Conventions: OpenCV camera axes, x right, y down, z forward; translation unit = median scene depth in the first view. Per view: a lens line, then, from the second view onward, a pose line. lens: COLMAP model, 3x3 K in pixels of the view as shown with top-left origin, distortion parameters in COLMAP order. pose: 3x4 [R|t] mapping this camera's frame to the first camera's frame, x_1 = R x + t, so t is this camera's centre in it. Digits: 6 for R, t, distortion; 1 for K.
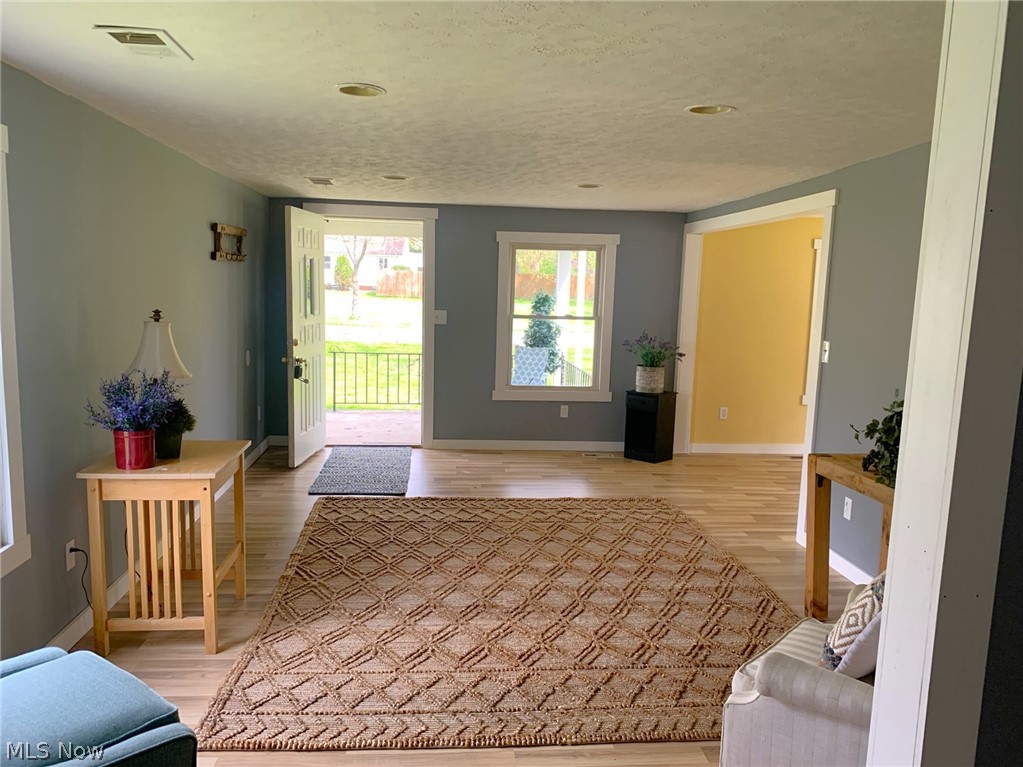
lens RADIAL K [[766.6, 0, 507.4], [0, 766.6, 389.2], [0, 0, 1]] dist [-0.050526, 0.004276]
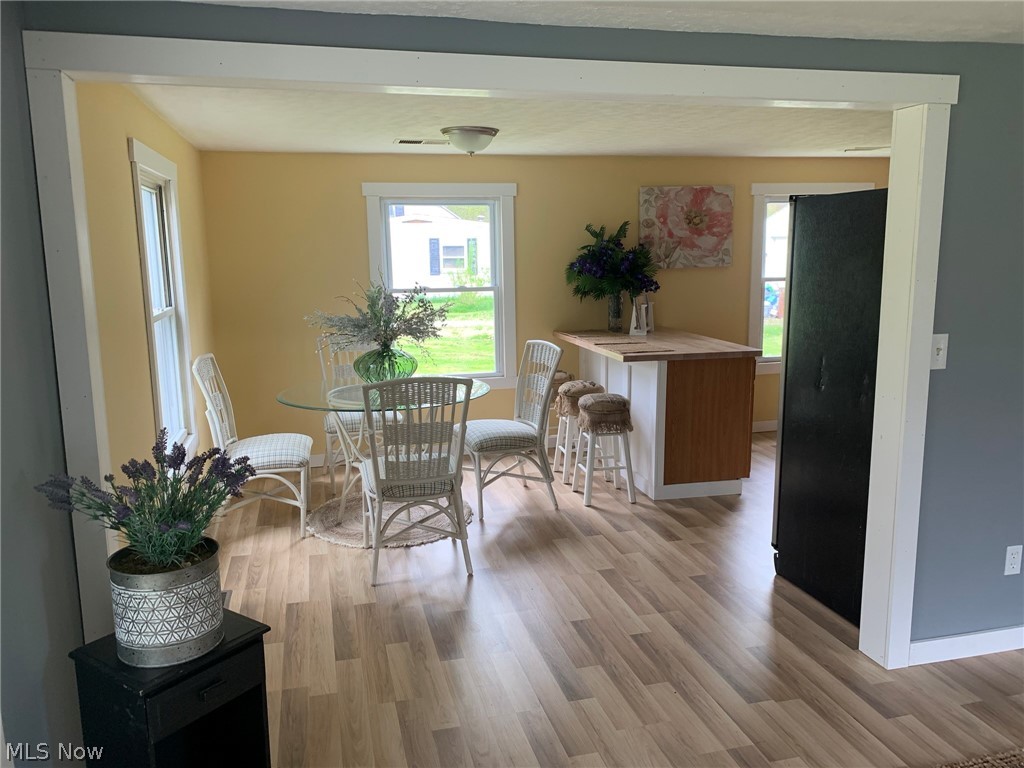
lens RADIAL K [[782.3, 0, 531.5], [0, 782.3, 384.0], [0, 0, 1]] dist [-0.005095, -0.007337]
pose [[-0.177303, -0.195583, 0.964526, -0.166871], [0.146746, 0.963844, 0.222420, -0.273131], [-0.973154, 0.180976, -0.142191, 1.827144]]
